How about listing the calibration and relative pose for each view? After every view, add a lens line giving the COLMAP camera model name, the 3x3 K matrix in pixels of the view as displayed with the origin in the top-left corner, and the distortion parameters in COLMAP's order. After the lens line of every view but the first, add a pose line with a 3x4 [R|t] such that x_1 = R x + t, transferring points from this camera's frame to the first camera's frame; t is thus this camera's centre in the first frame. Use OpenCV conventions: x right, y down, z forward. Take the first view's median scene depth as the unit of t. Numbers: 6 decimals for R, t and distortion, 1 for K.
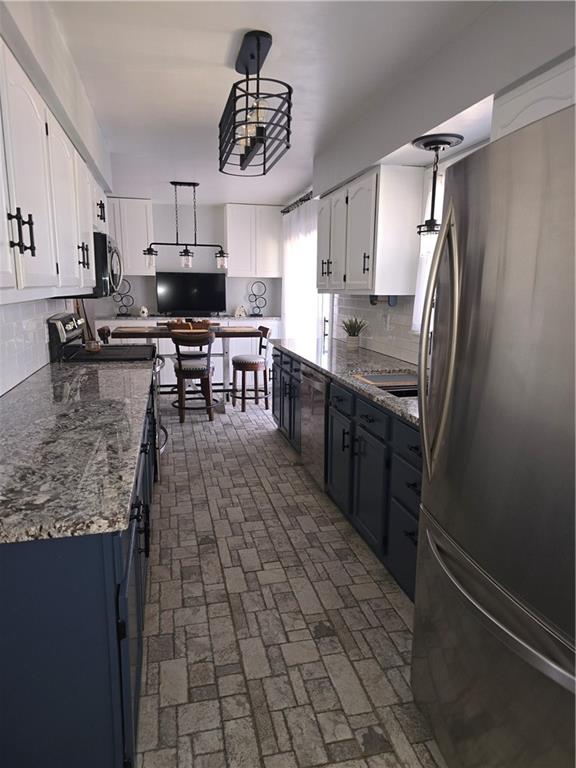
lens RADIAL K [[511.1, 0, 290.8], [0, 511.1, 382.9], [0, 0, 1]] dist [0.036241, -0.029030]
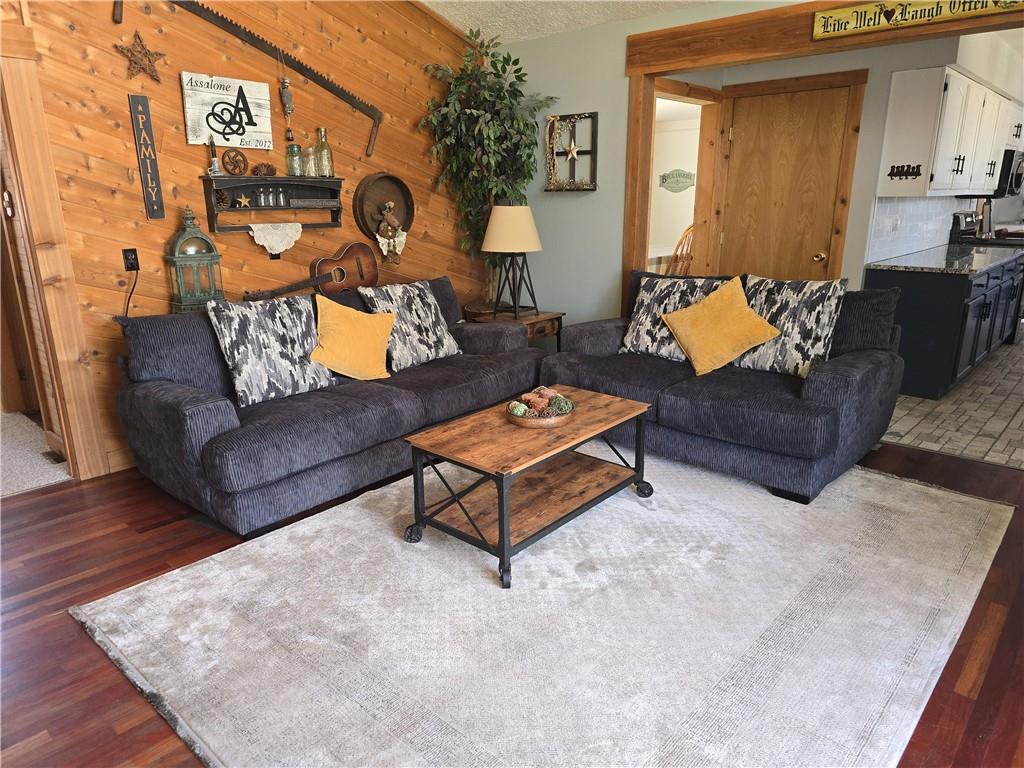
lens RADIAL K [[681.5, 0, 512.3], [0, 681.5, 390.0], [0, 0, 1]] dist [0.036241, -0.029030]
pose [[0.558464, 0.211700, -0.802060, 0.288022], [-0.142515, 0.976996, 0.158643, 0.134606], [0.817195, 0.025709, 0.575788, -0.653093]]
